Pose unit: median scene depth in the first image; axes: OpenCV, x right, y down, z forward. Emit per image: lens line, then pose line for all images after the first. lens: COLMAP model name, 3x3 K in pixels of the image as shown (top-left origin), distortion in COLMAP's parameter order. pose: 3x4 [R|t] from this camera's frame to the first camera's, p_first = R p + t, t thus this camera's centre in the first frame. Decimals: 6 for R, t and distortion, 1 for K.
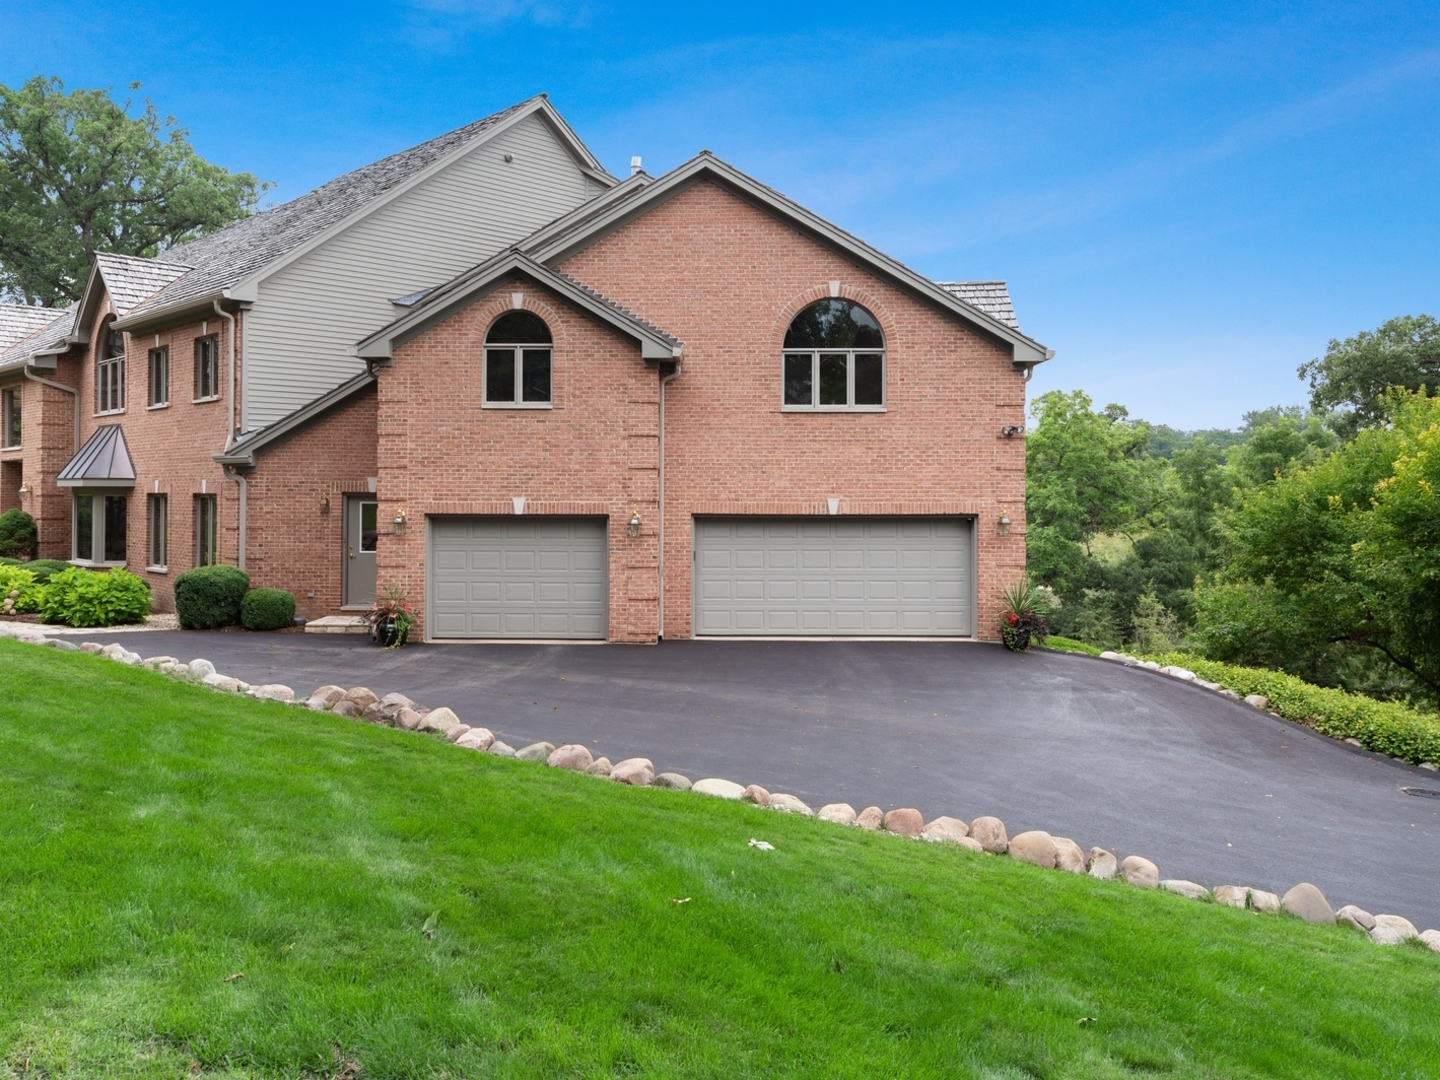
lens RADIAL K [[1155.3, 0, 719.8], [0, 1155.3, 540.0], [0, 0, 1]] dist [-0.000810, -0.038352]
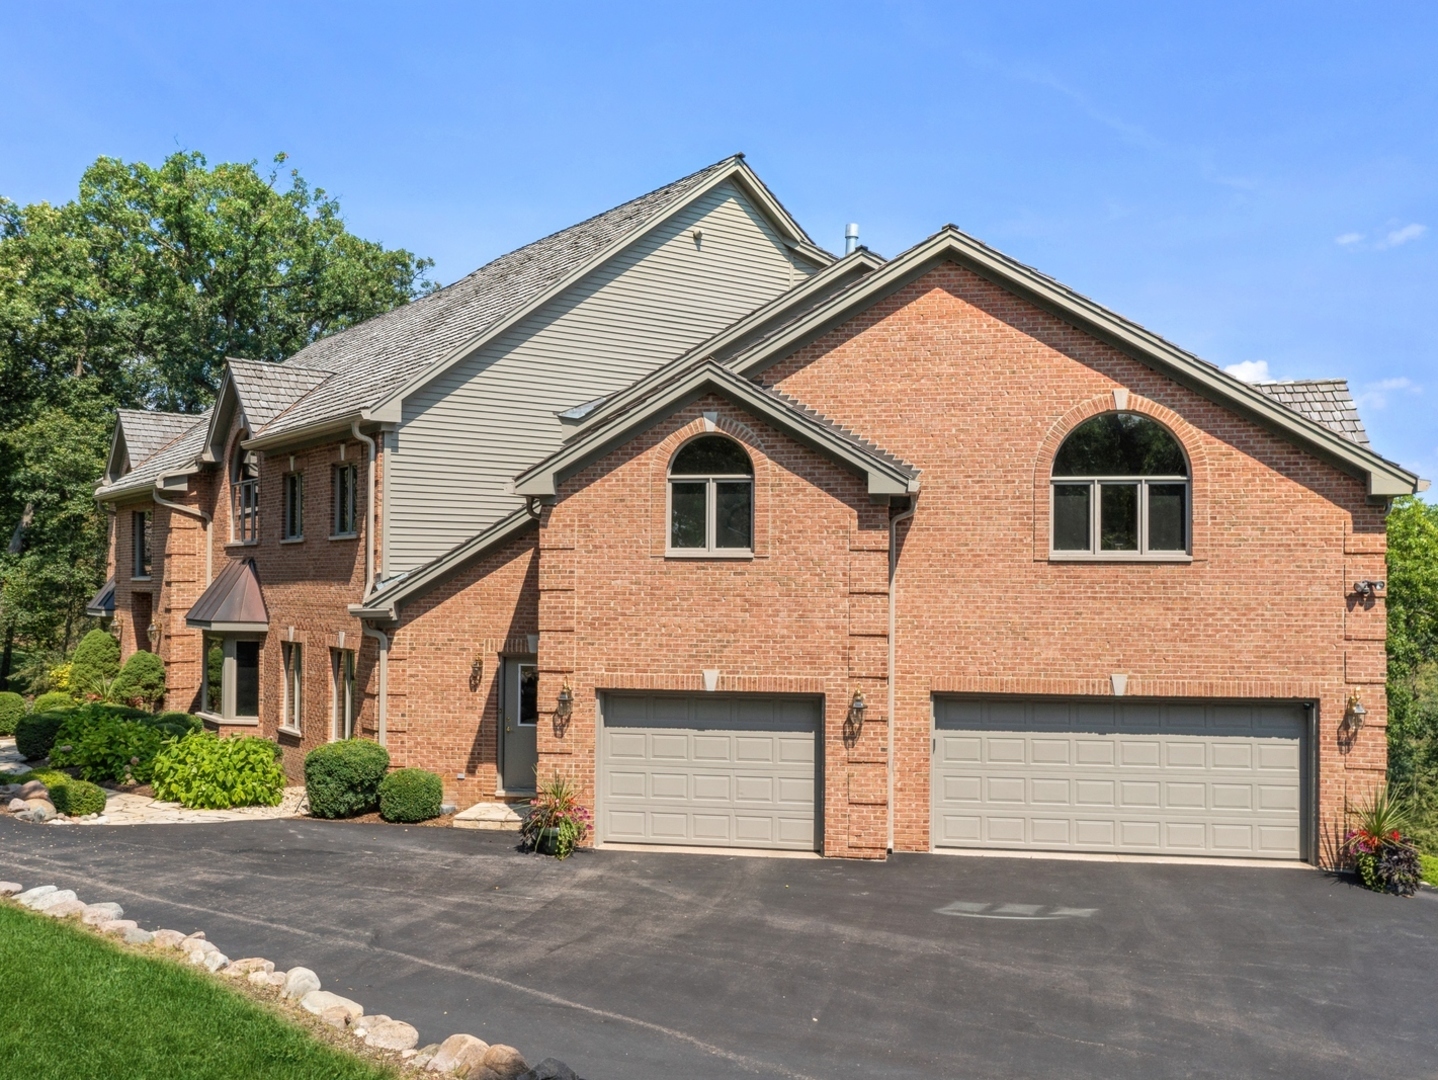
lens RADIAL K [[1187.7, 0, 720.6], [0, 1187.7, 541.1], [0, 0, 1]] dist [-0.038524, 0.004262]
pose [[0.989034, 0.001576, -0.147683, -0.046551], [-0.003329, 0.999927, -0.011629, -0.113750], [0.147654, 0.011993, 0.988966, 0.191634]]
